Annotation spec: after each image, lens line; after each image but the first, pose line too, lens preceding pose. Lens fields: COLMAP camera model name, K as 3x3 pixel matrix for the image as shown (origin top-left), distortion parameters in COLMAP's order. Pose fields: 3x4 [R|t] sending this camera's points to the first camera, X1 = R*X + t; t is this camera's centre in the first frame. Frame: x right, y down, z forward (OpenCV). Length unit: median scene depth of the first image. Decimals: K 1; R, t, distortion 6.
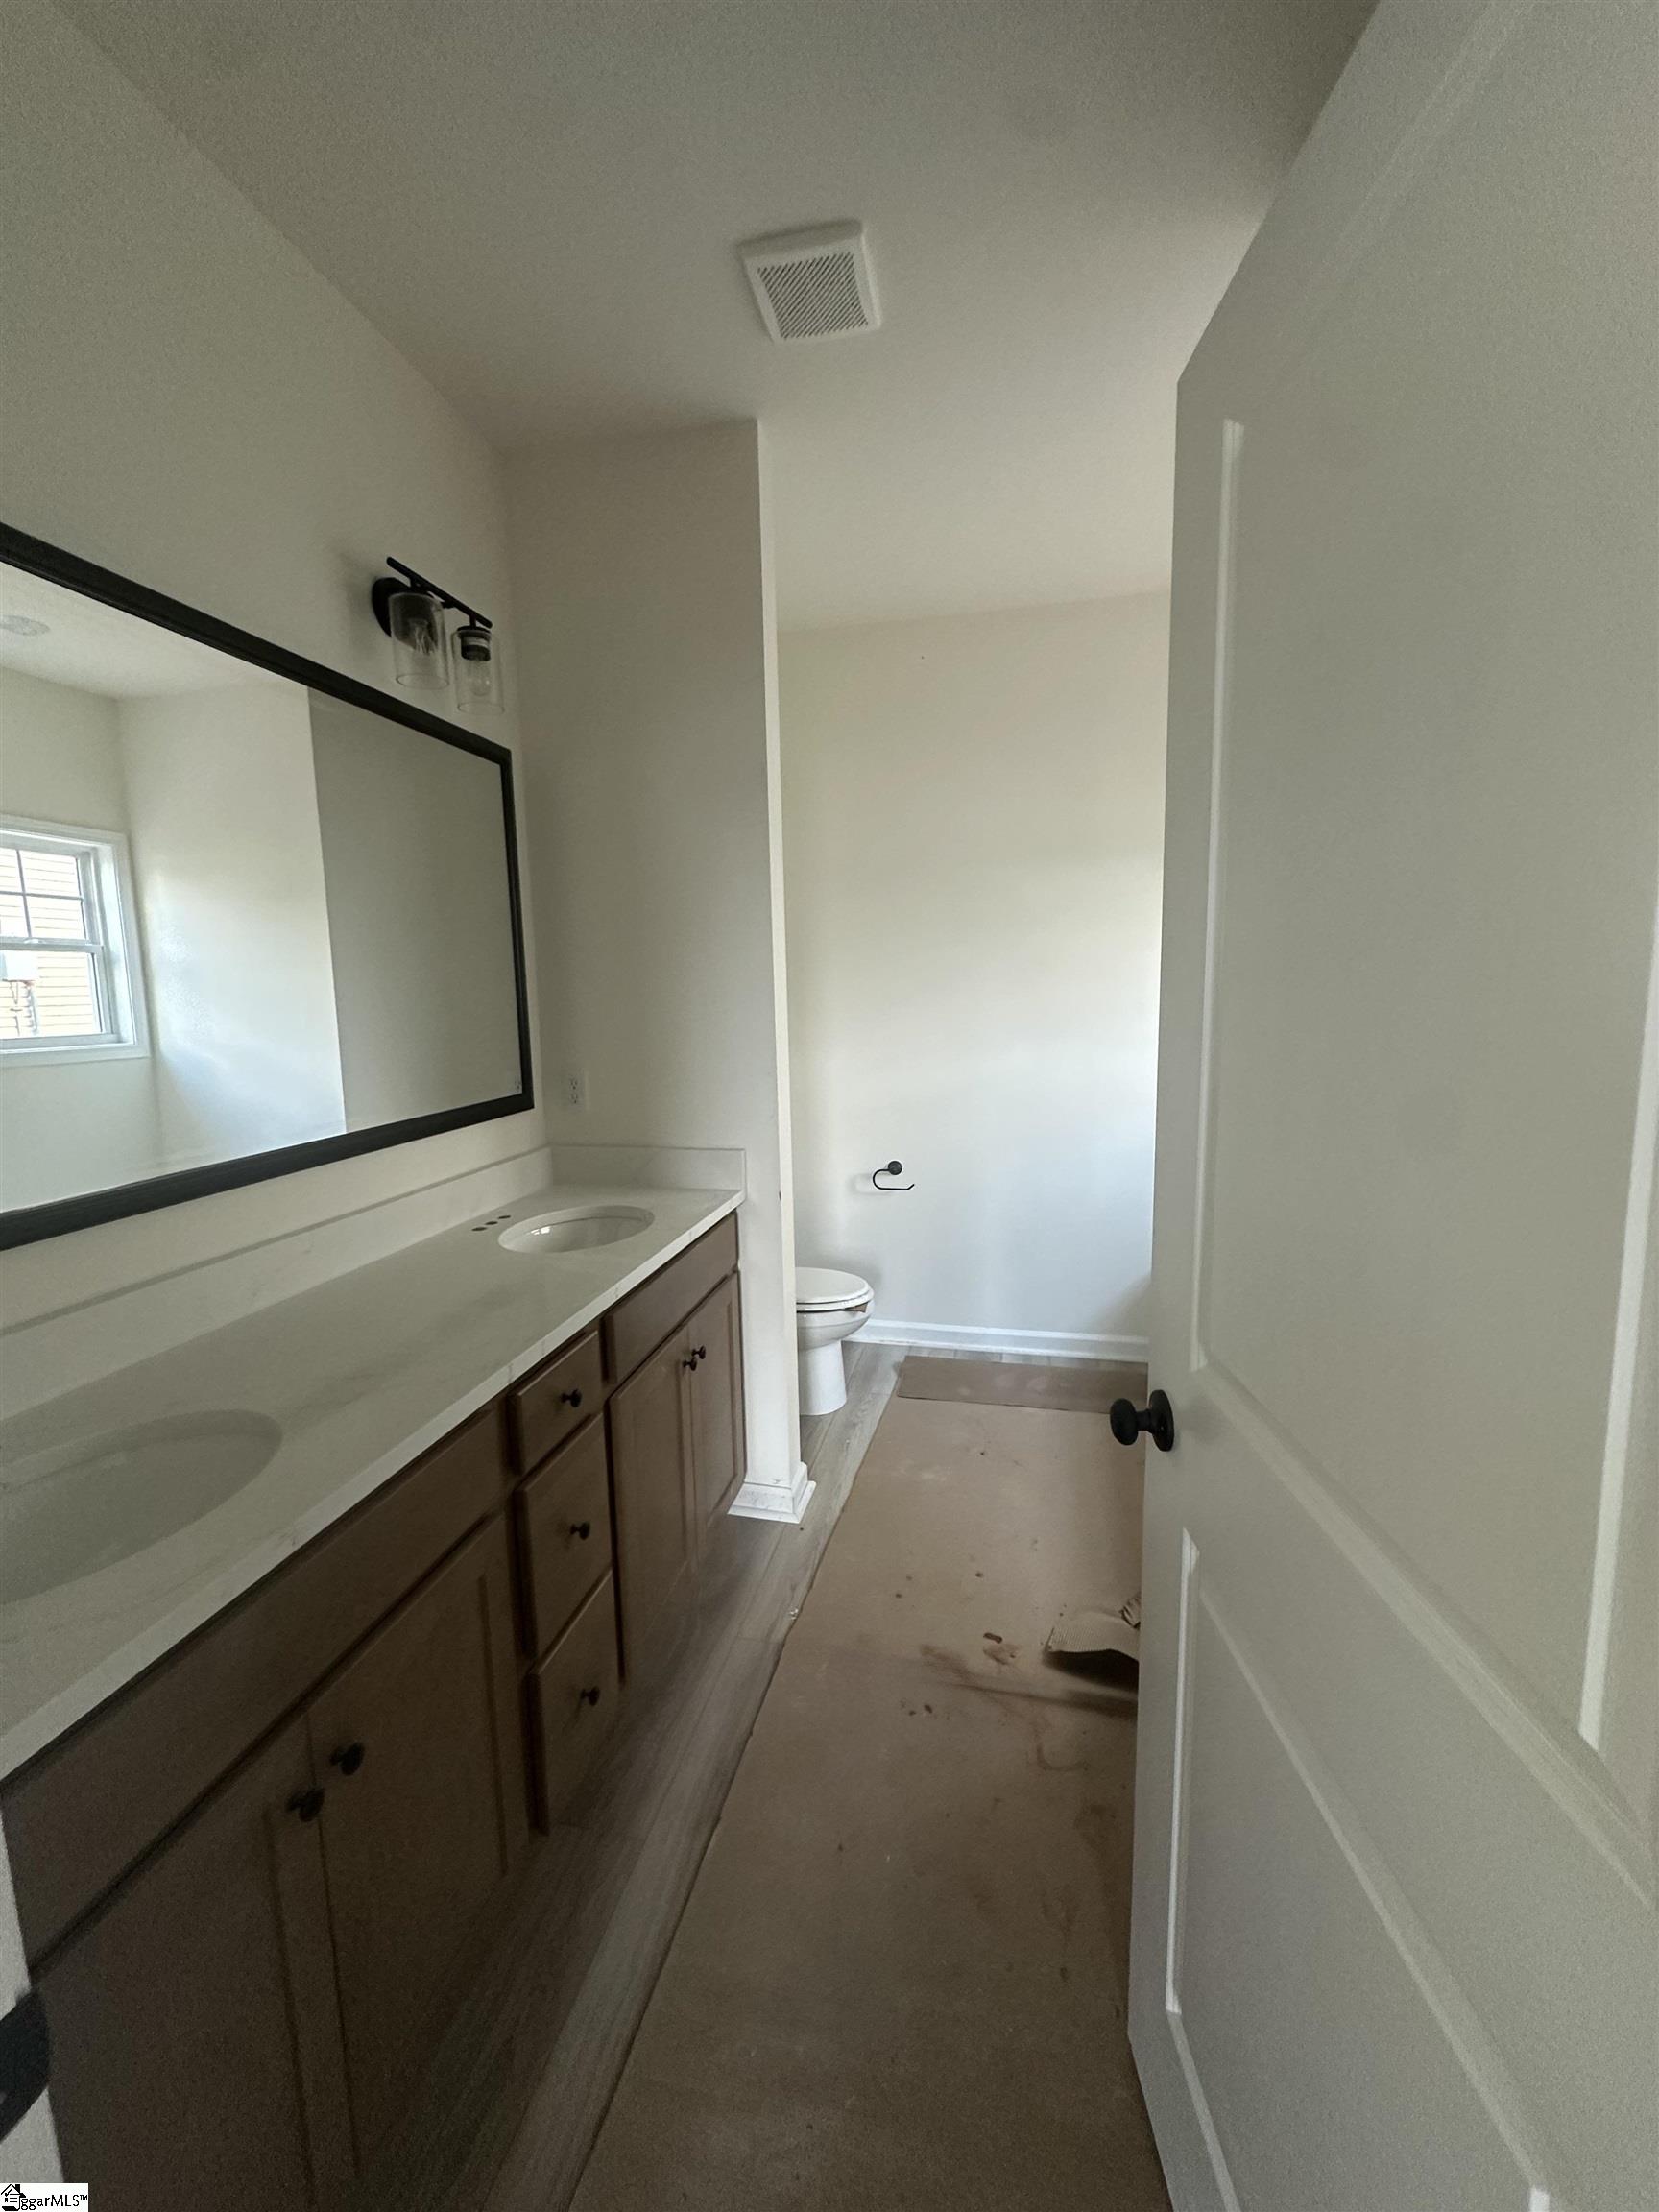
lens RADIAL K [[884.2, 0, 837.0], [0, 884.2, 1103.4], [0, 0, 1]] dist [-0.002265, 0.000433]
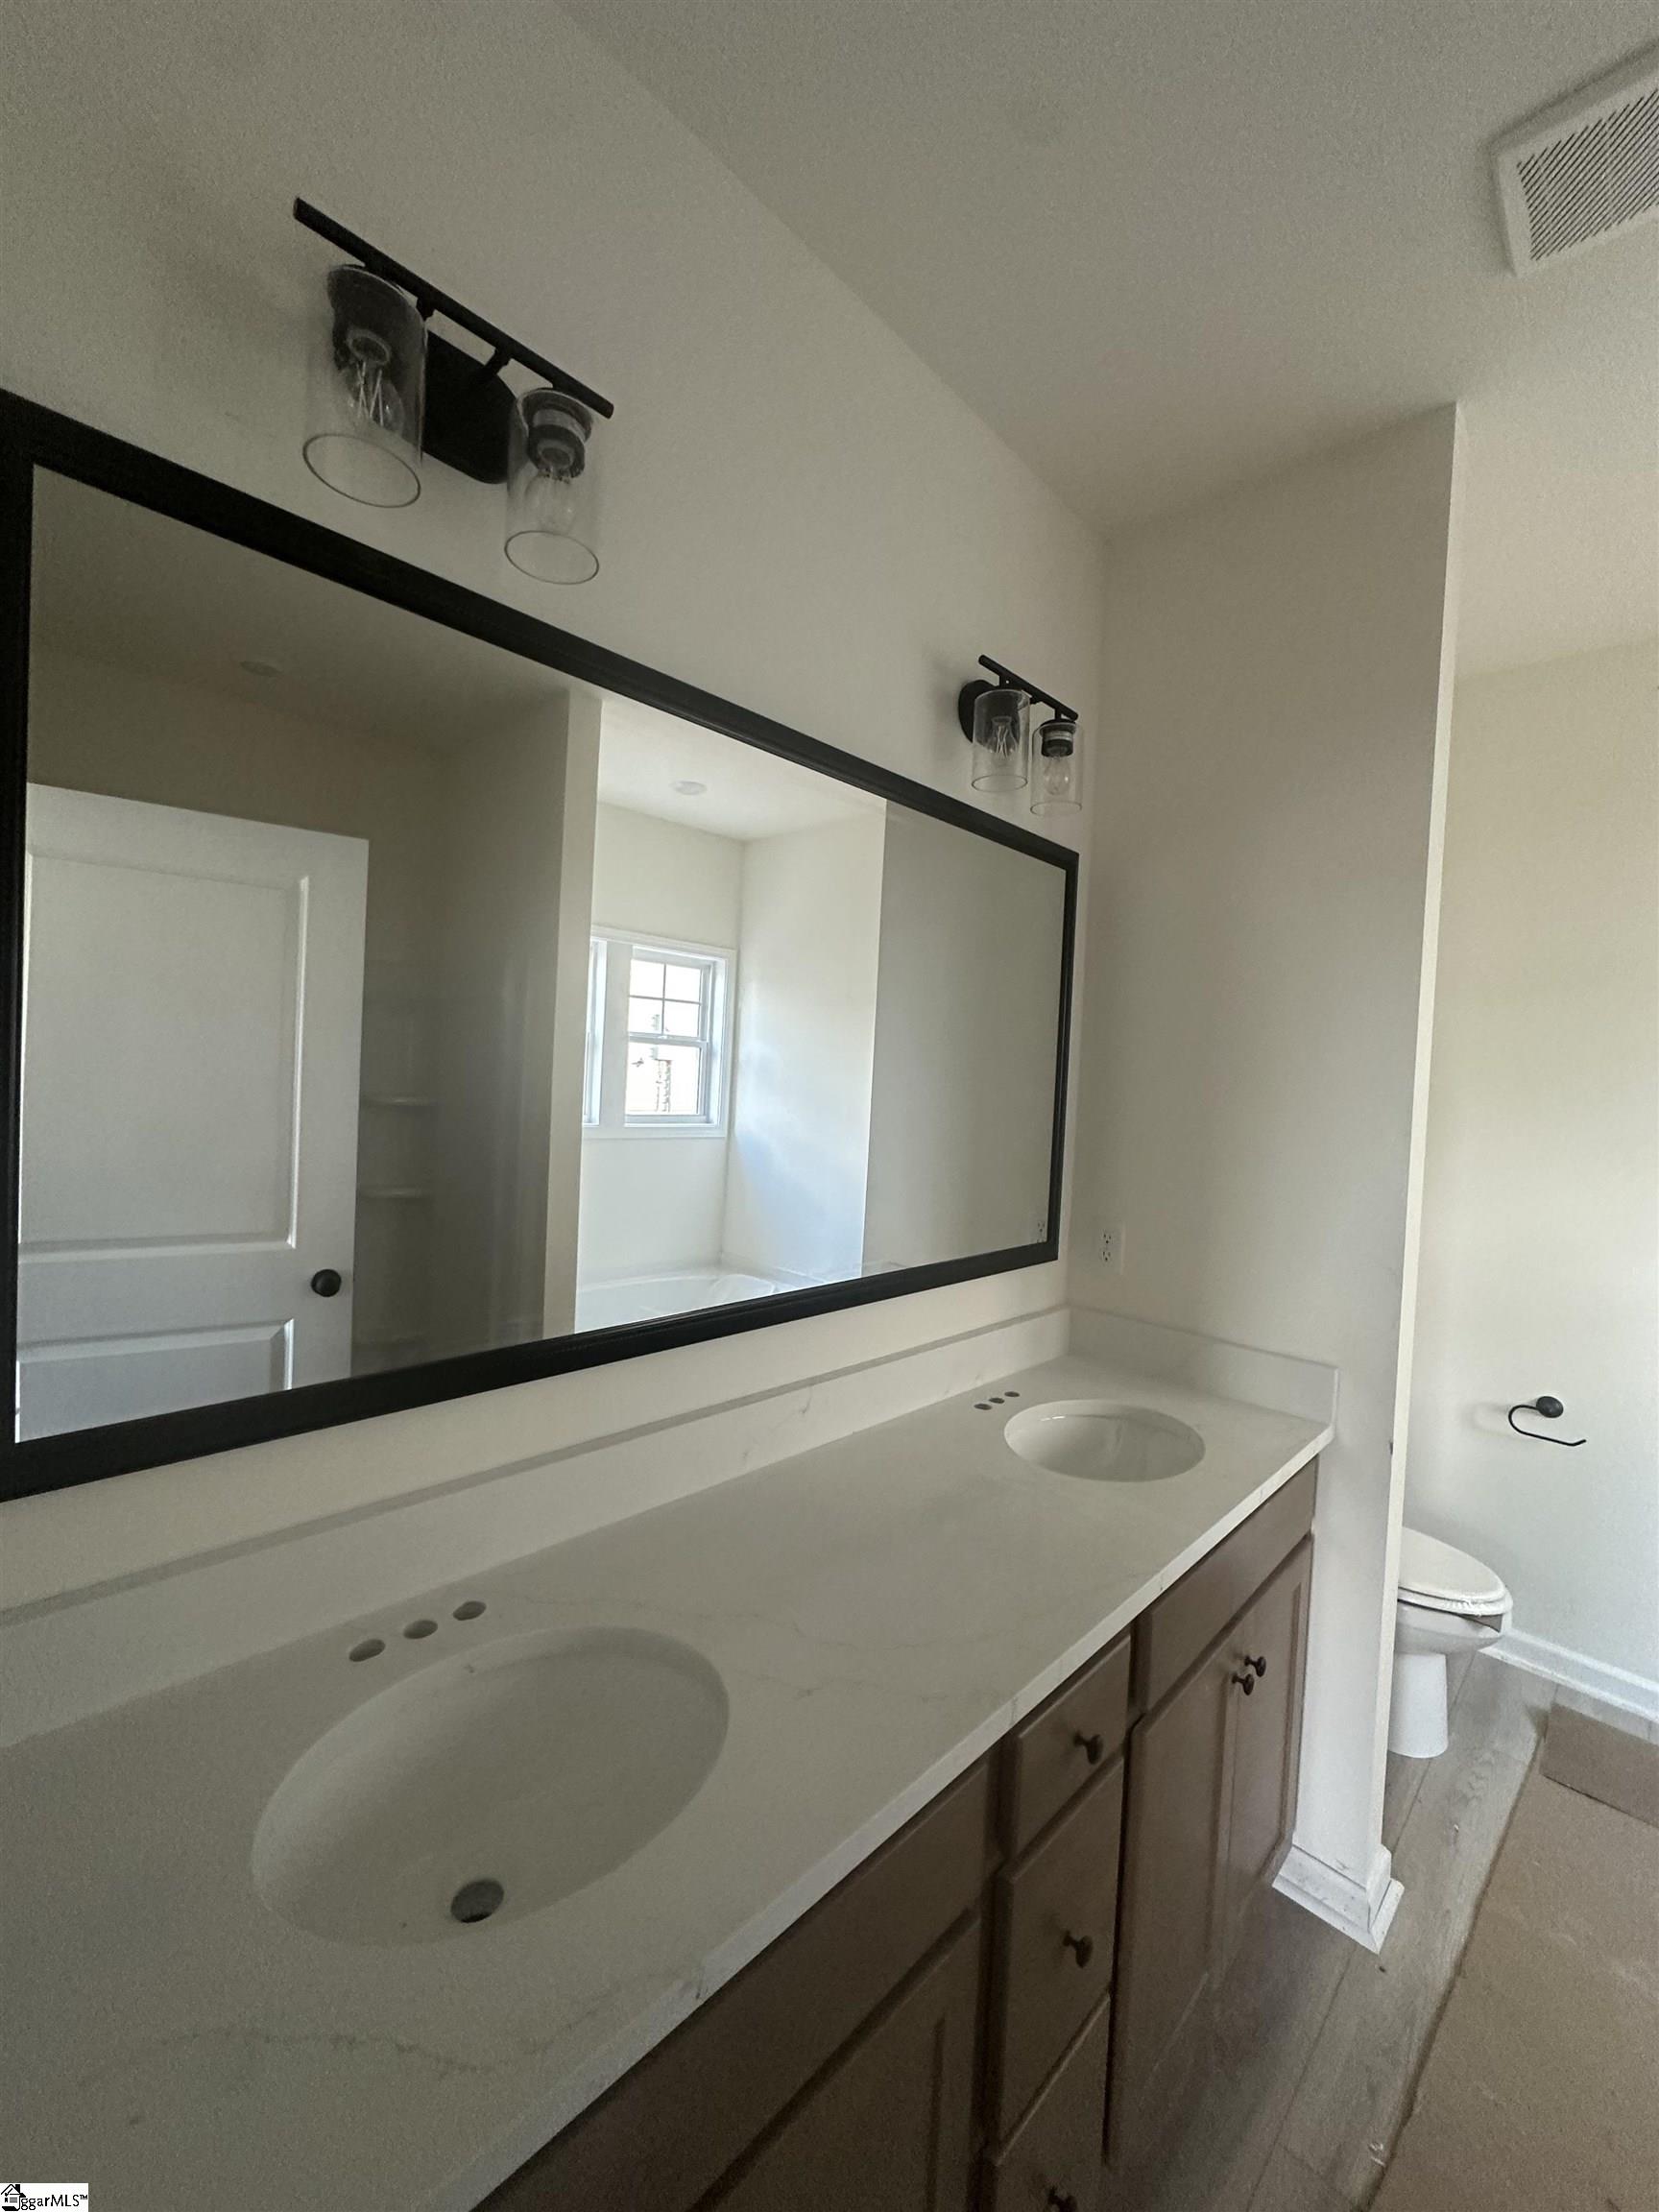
lens RADIAL K [[884.2, 0, 837.0], [0, 884.2, 1103.4], [0, 0, 1]] dist [-0.002265, 0.000433]
pose [[0.846963, 0.074011, -0.526476, -0.100012], [-0.132946, 0.988286, -0.074943, -0.059575], [0.514762, 0.133467, 0.846881, 0.176944]]
